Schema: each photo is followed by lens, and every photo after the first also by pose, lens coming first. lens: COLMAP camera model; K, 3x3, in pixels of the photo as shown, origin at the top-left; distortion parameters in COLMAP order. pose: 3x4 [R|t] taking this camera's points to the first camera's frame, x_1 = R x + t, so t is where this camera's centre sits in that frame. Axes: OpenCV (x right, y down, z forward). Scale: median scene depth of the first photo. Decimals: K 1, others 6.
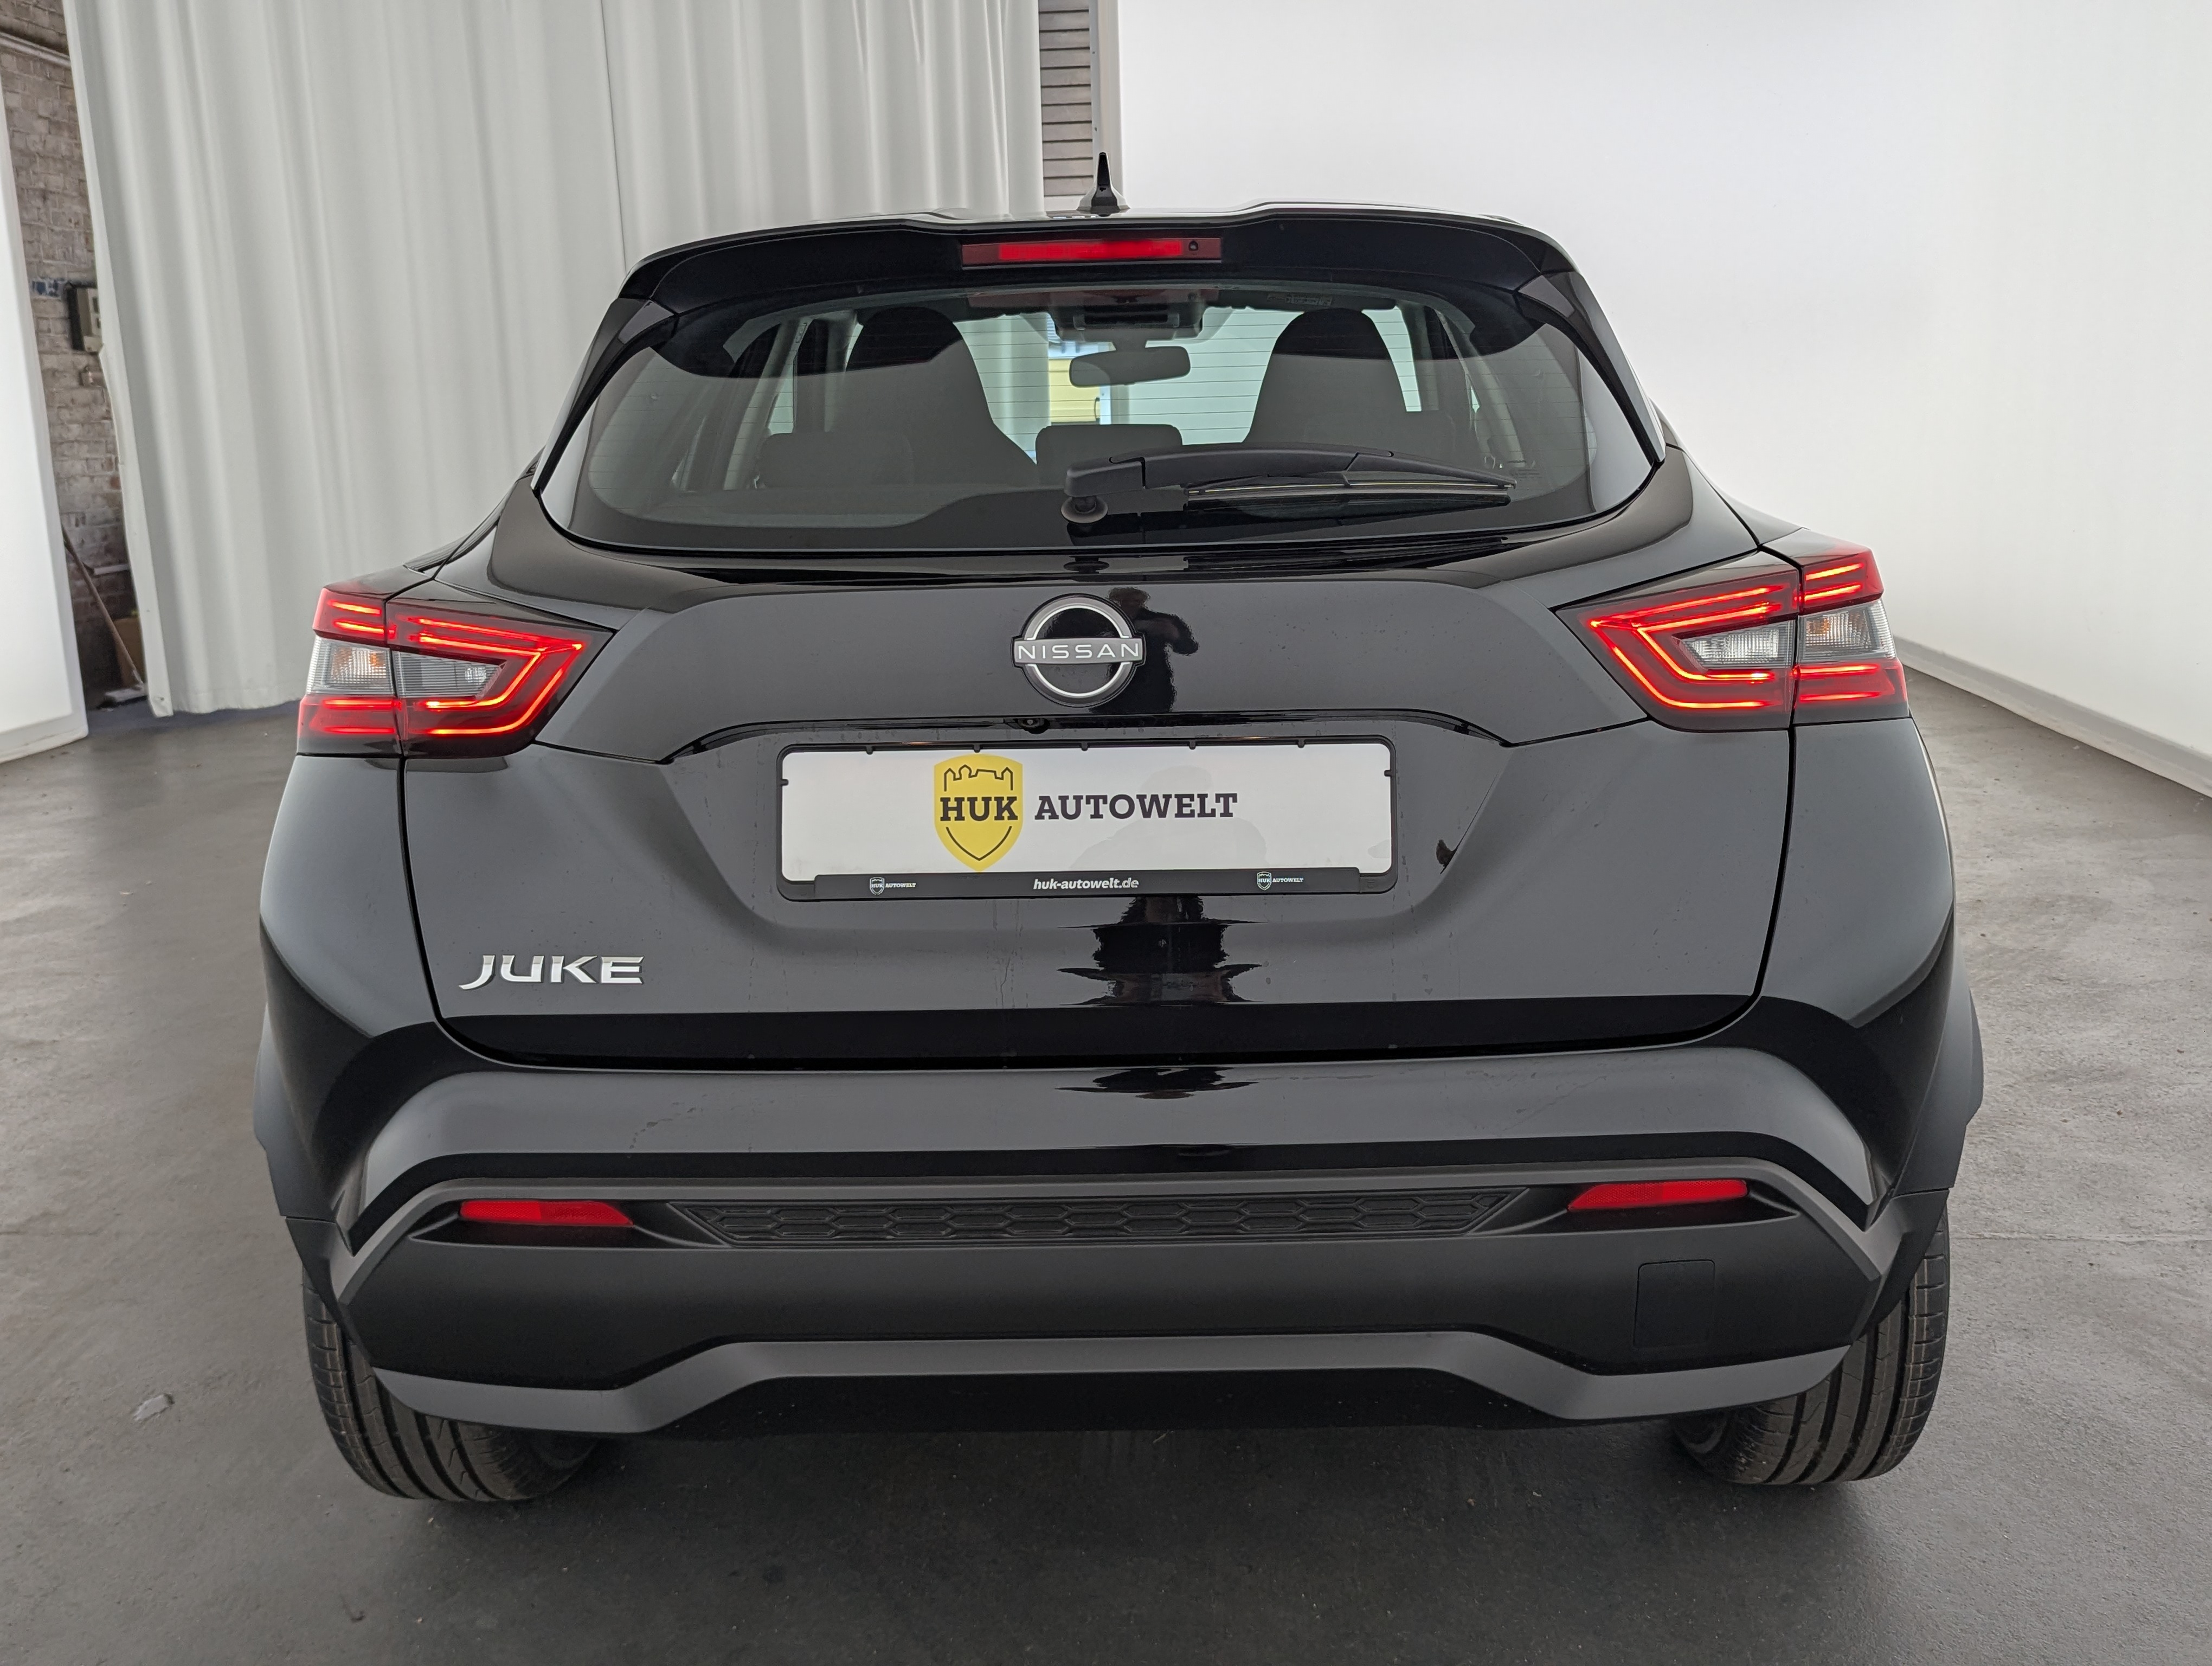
lens RADIAL K [[1994.1, 0, 1143.0], [0, 1994.1, 798.5], [0, 0, 1]] dist [0.053934, -0.056873]
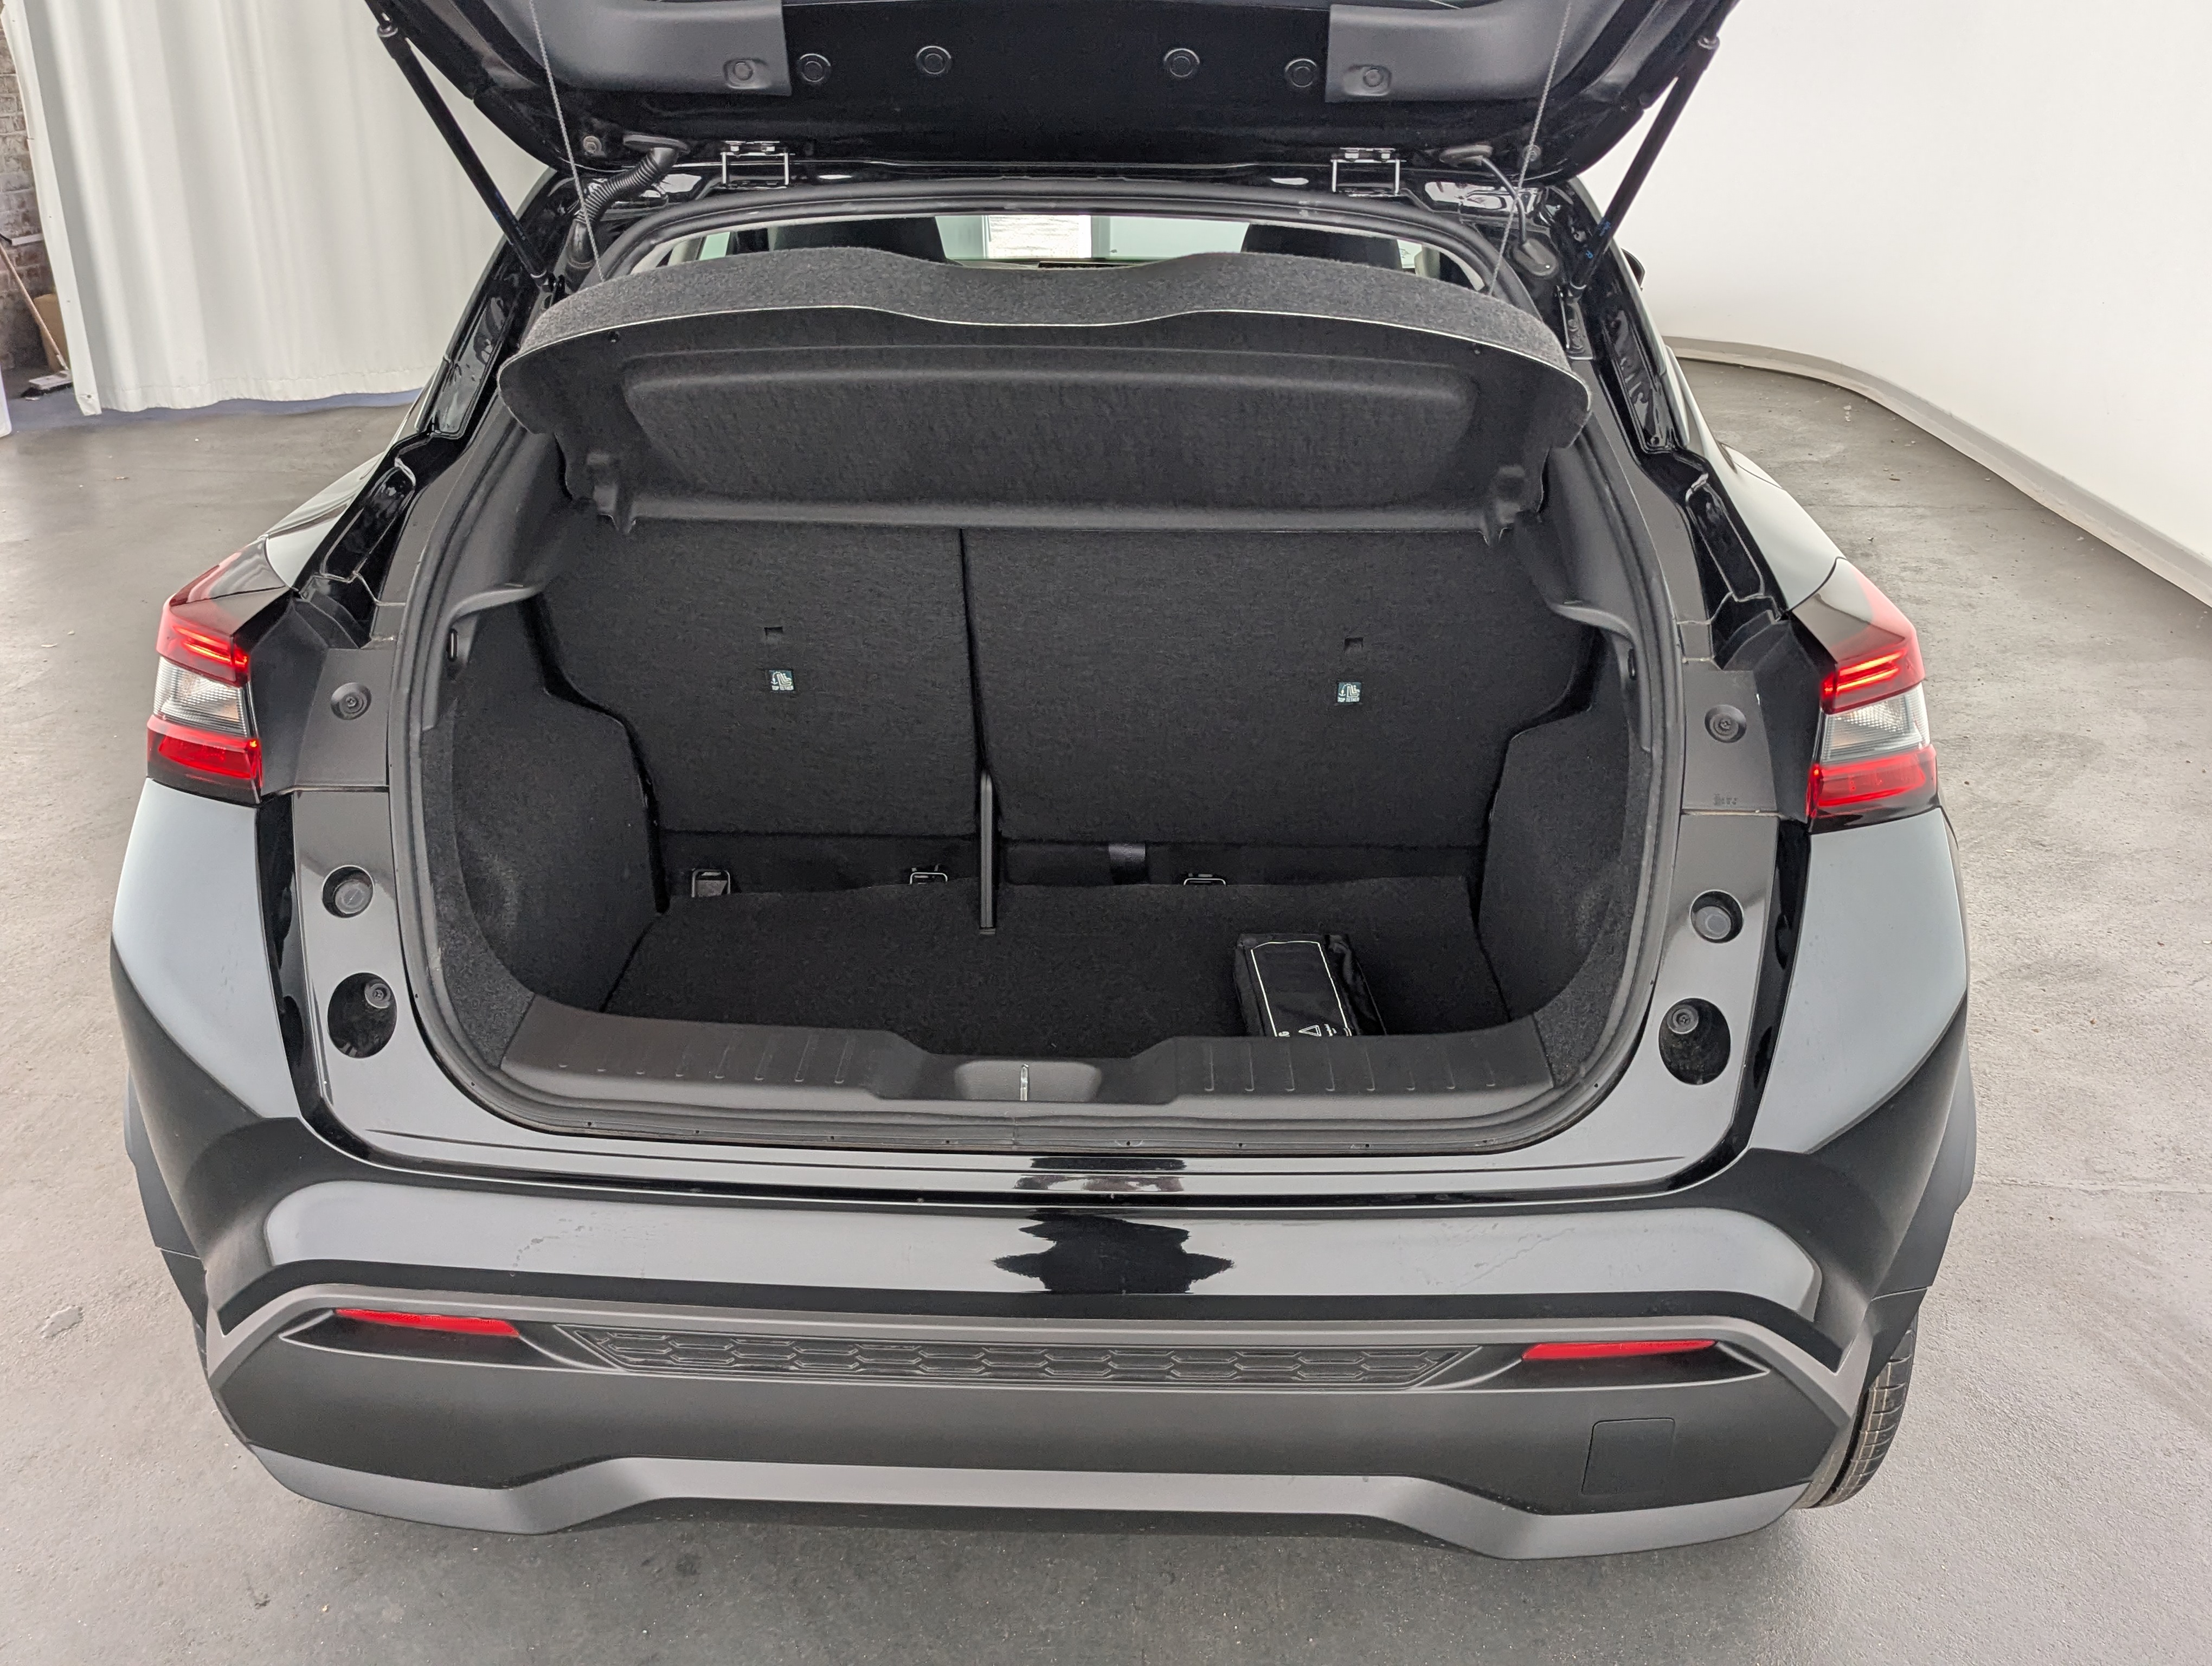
lens RADIAL K [[2006.1, 0, 1110.3], [0, 2006.1, 788.9], [0, 0, 1]] dist [0.025254, -0.004928]
pose [[0.999428, 0.033622, 0.003695, 0.006115], [-0.033772, 0.985854, 0.164167, -0.149847], [0.001877, -0.164198, 0.986426, 0.088046]]
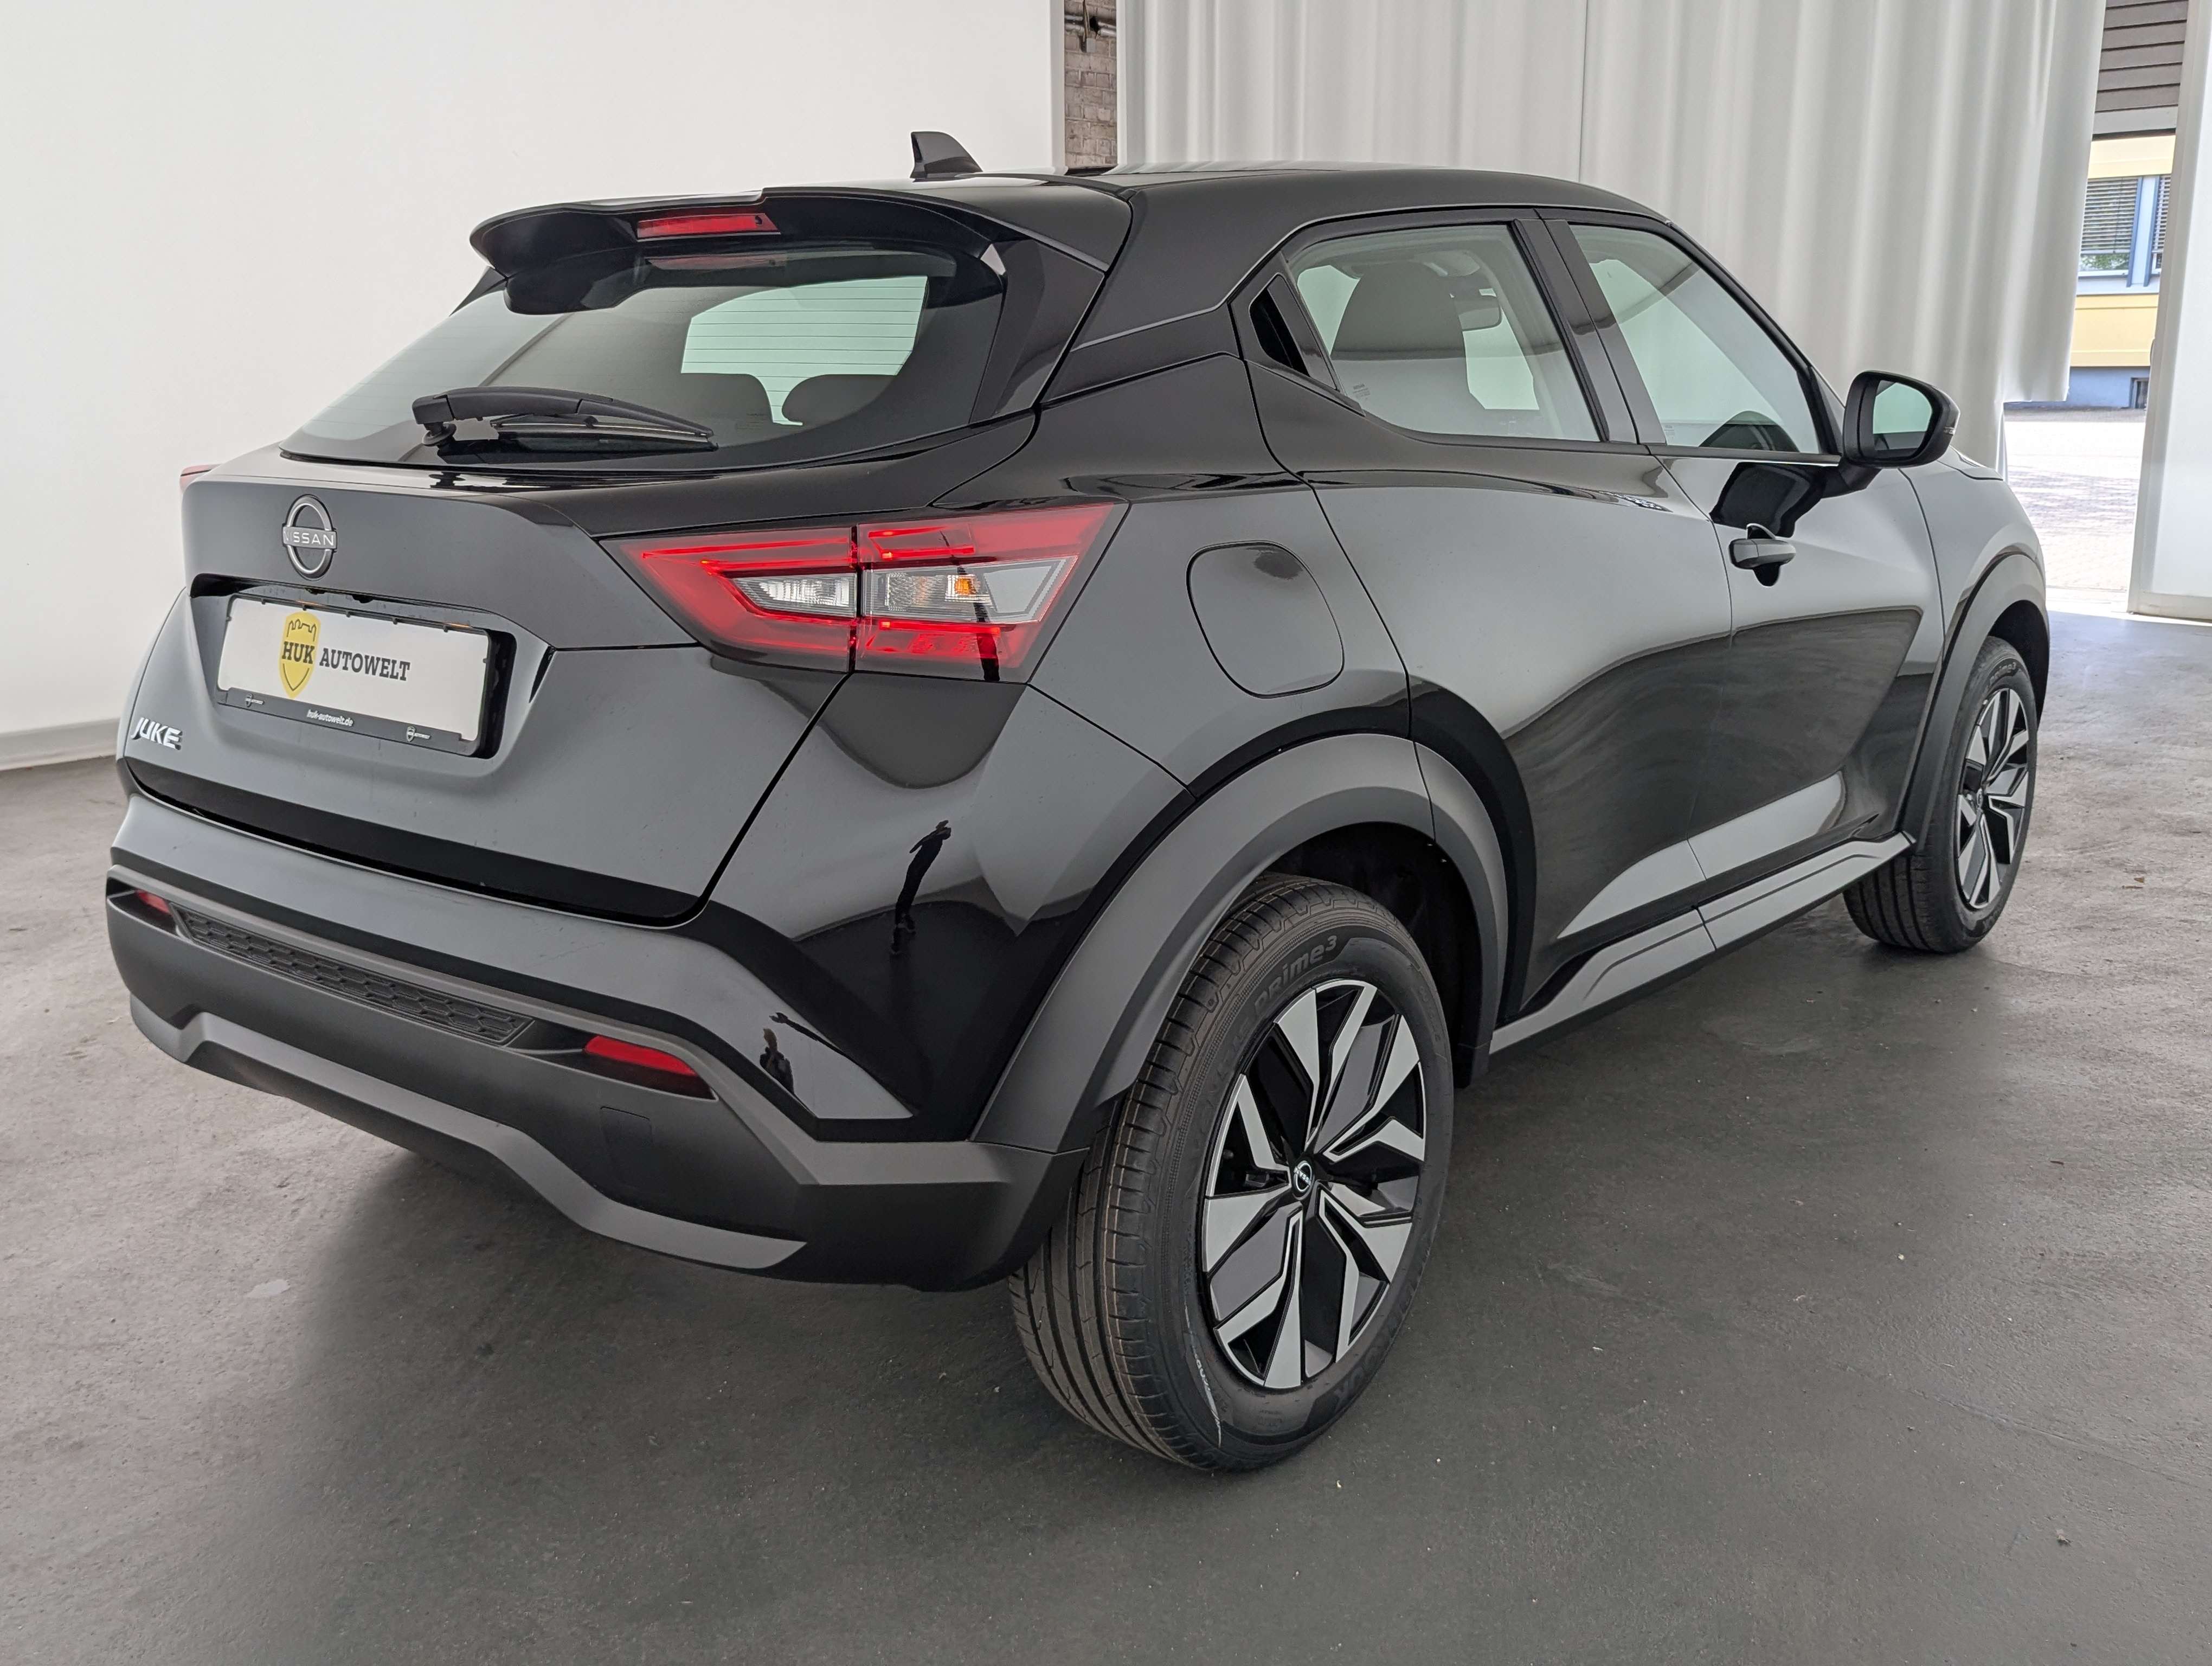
lens RADIAL K [[2006.1, 0, 1110.3], [0, 2006.1, 788.9], [0, 0, 1]] dist [0.025254, -0.004928]
pose [[0.796699, 0.150424, -0.585358, 0.828909], [-0.136234, 0.988302, 0.068551, -0.051158], [0.588822, 0.025132, 0.807872, 0.165217]]
